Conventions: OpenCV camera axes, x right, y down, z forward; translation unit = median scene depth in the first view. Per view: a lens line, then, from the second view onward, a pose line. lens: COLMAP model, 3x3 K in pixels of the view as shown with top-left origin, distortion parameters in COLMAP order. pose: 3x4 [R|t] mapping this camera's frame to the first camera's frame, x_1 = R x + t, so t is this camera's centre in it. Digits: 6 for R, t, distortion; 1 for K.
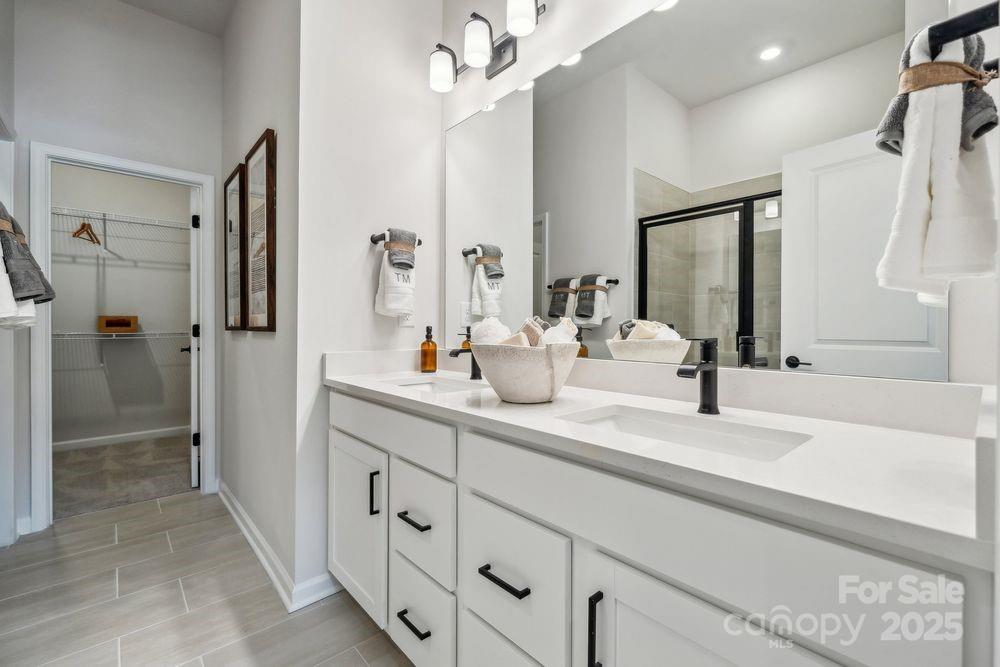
lens RADIAL K [[426.4, 0, 498.6], [0, 426.4, 329.5], [0, 0, 1]] dist [-0.023572, -0.000167]
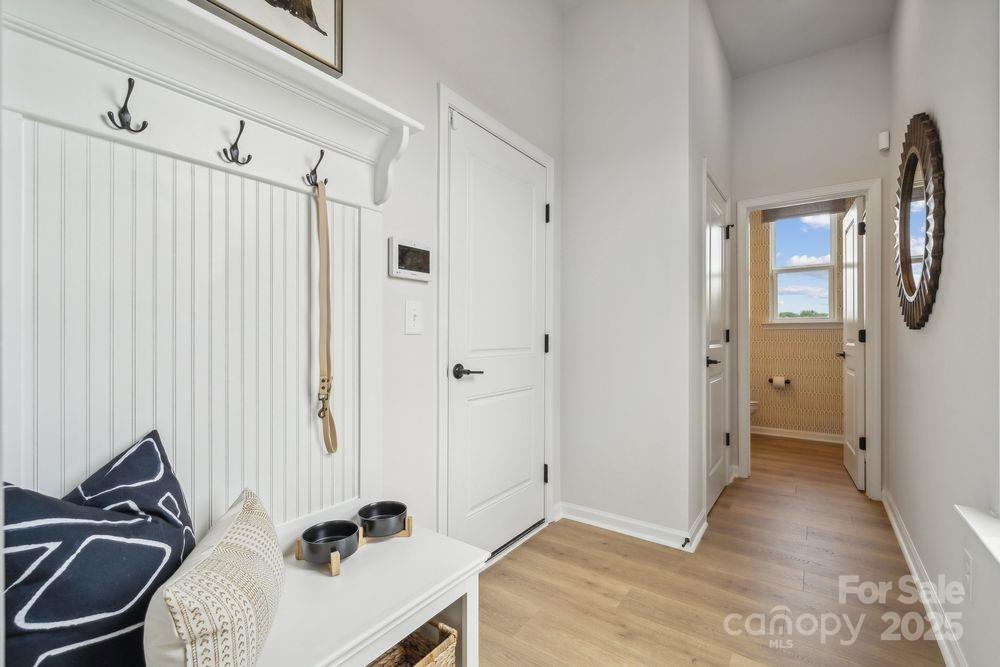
lens RADIAL K [[426.4, 0, 493.1], [0, 426.4, 334.8], [0, 0, 1]] dist [-0.023572, -0.000167]
pose [[0.198068, -0.003990, -0.980180, 0.140419], [-0.007916, 0.999953, -0.005670, 0.001244], [0.980156, 0.008882, 0.198027, -0.135822]]
